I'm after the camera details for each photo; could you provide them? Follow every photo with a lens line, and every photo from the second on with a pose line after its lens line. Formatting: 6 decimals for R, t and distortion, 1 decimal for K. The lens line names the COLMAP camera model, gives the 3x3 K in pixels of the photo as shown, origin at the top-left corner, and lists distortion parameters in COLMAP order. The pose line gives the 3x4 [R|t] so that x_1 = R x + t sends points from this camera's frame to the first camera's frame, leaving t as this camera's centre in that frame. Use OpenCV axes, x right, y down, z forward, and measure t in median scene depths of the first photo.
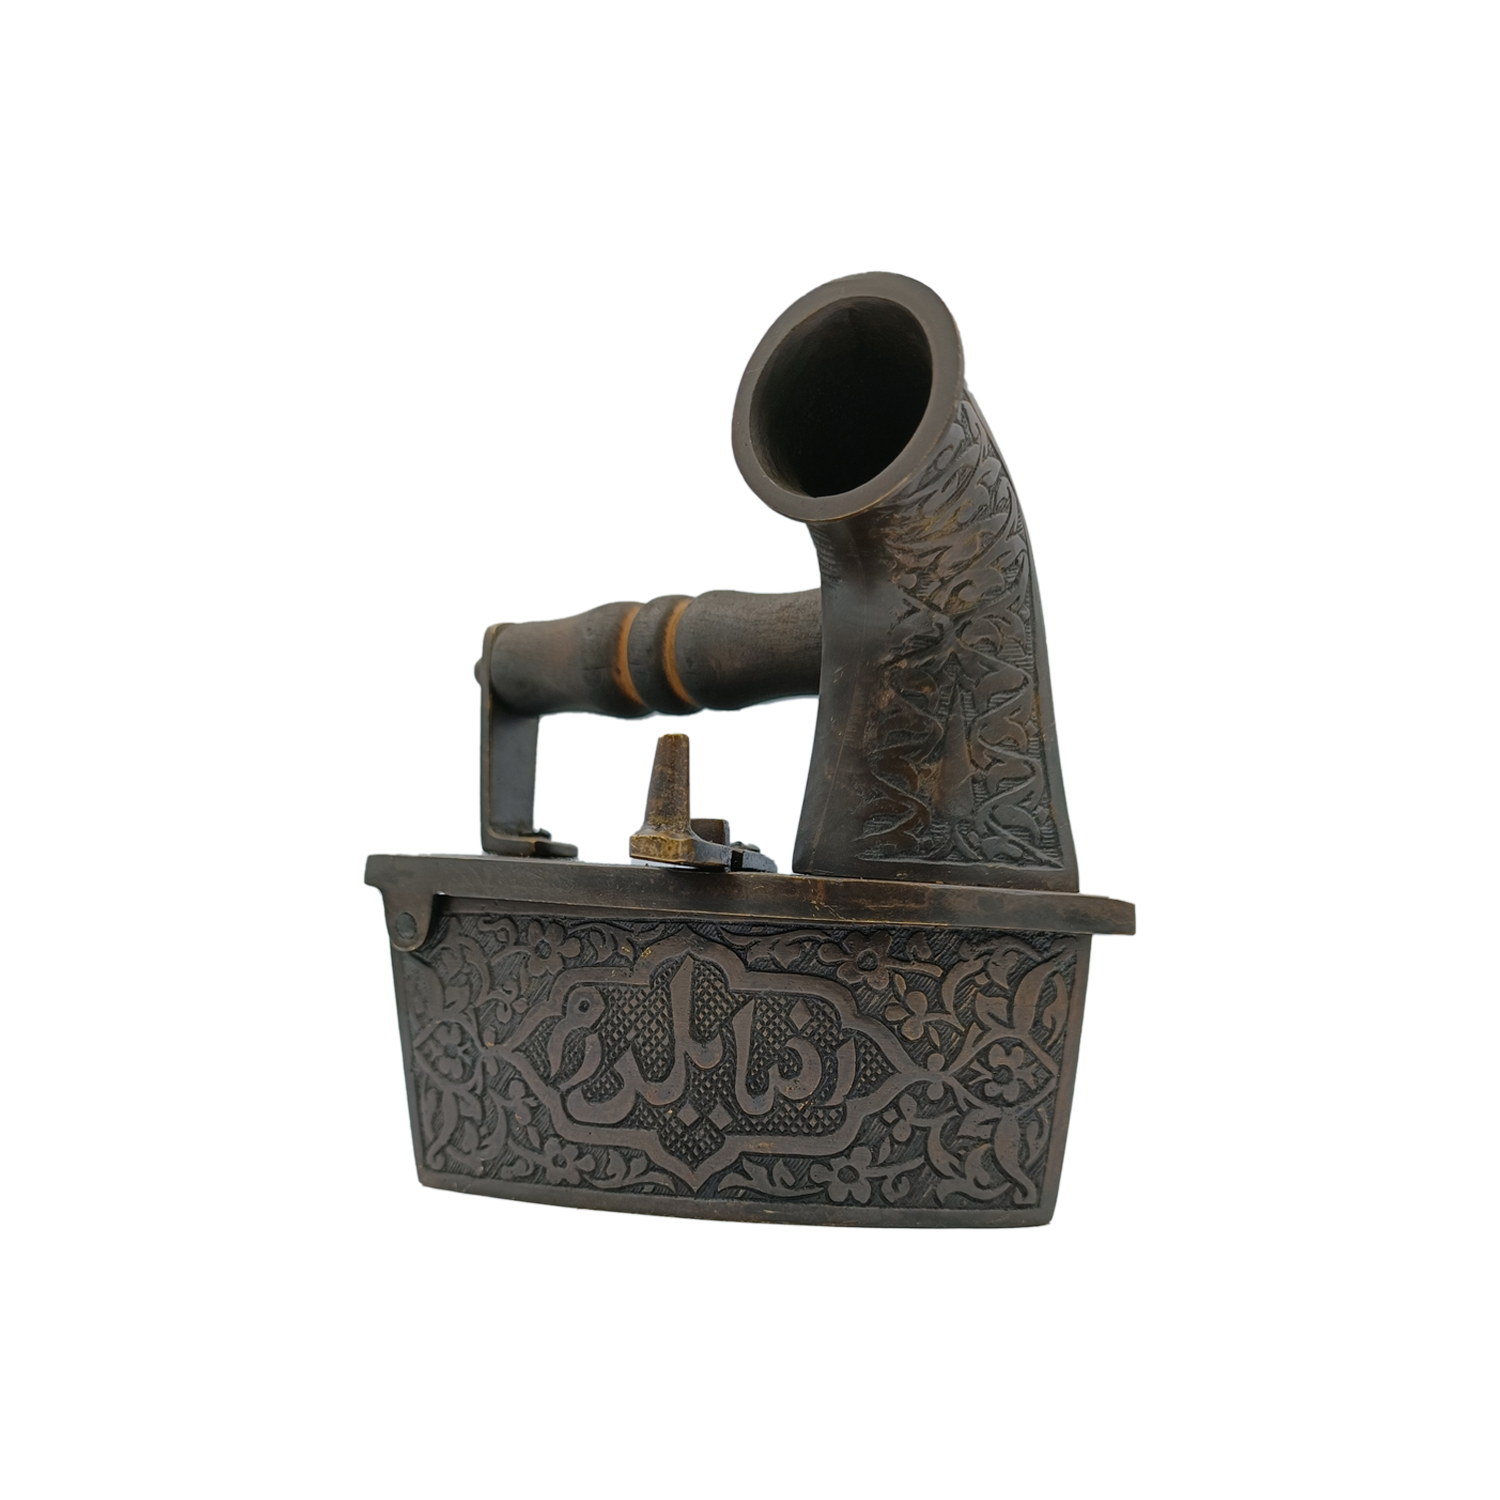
lens RADIAL K [[1141.7, 0, 748.6], [0, 1141.7, 727.3], [0, 0, 1]] dist [-0.008020, -0.006721]
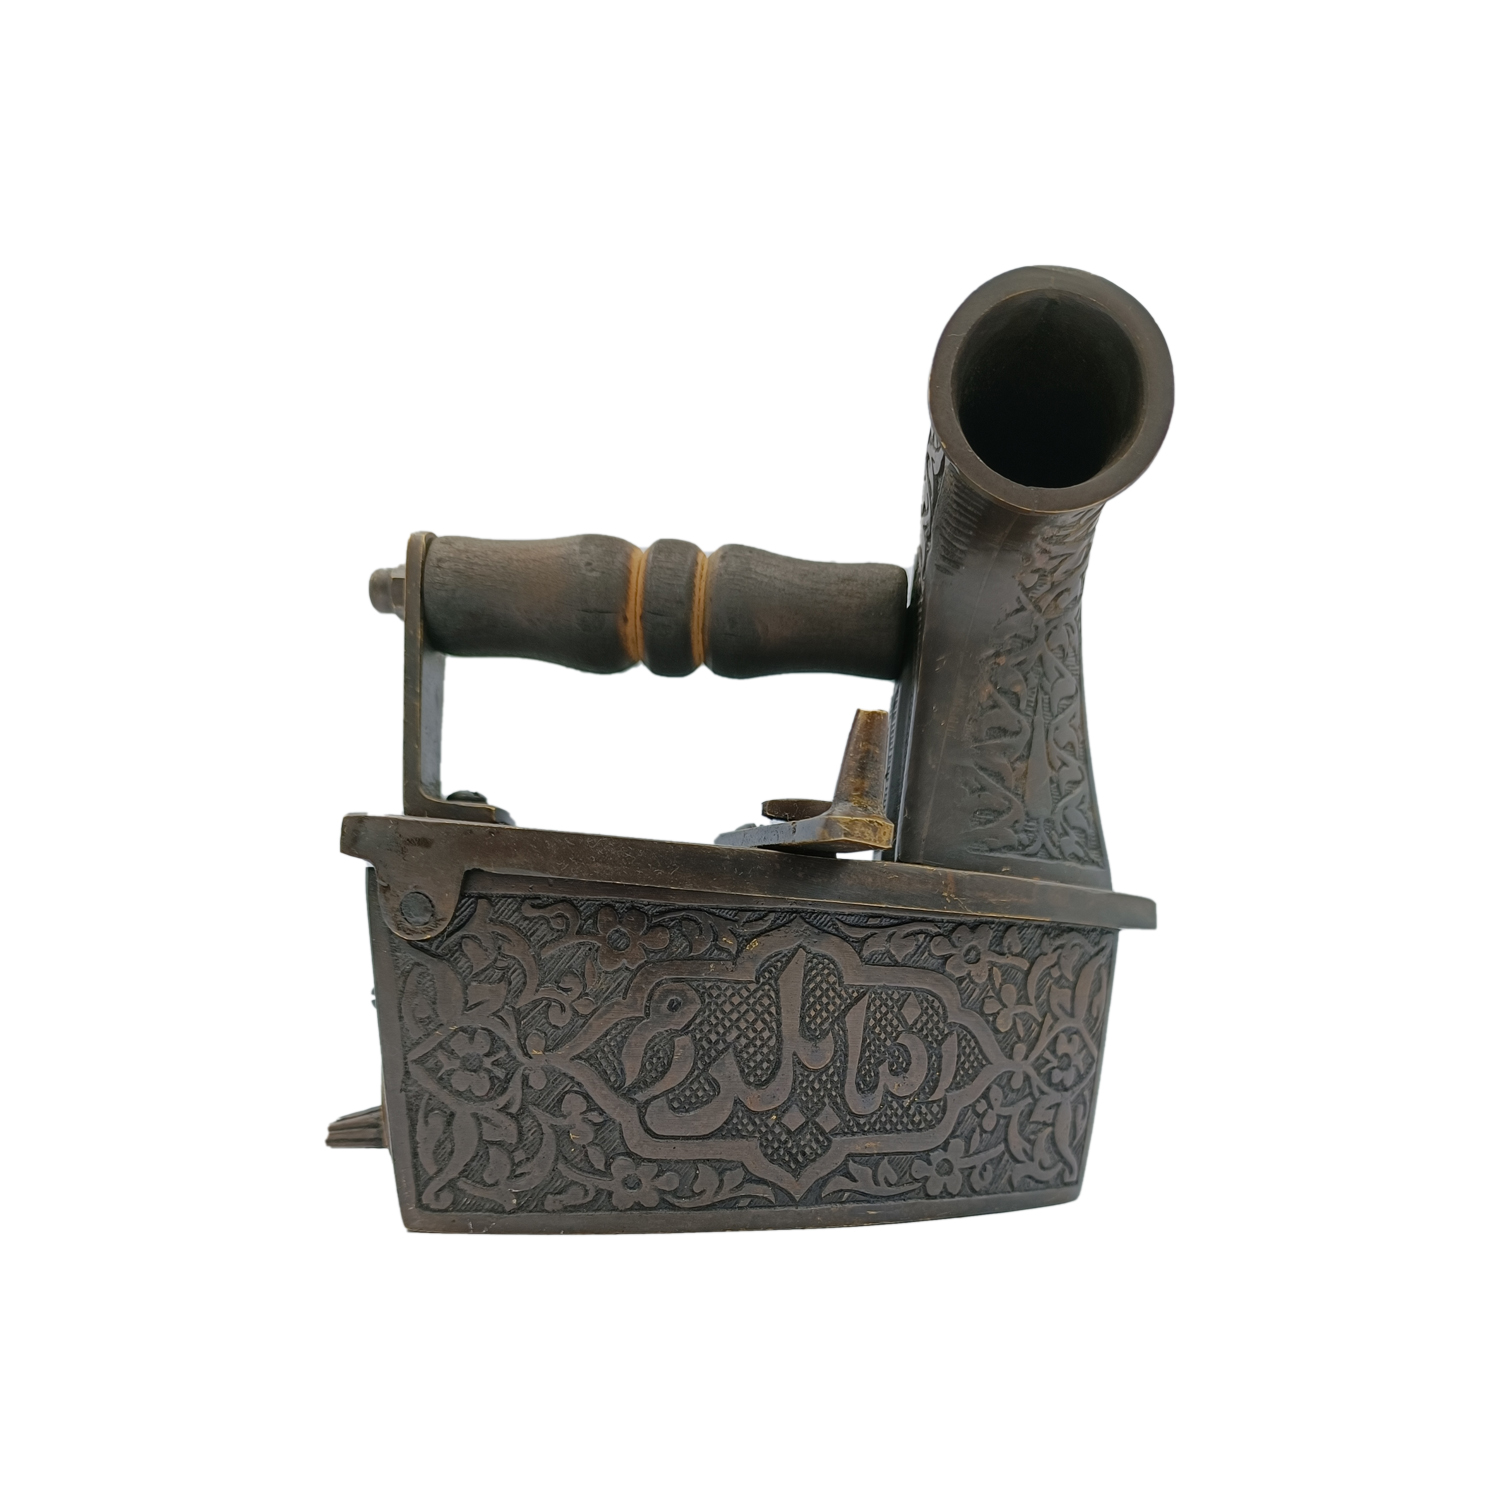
lens RADIAL K [[1241.6, 0, 750.0], [0, 1241.6, 750.0], [0, 0, 1]] dist [-0.022434, 0.001163]
pose [[0.861614, 0.084854, 0.500420, -0.590690], [-0.105129, 0.994381, 0.012397, 0.032684], [-0.496557, -0.063290, 0.865694, 0.162390]]
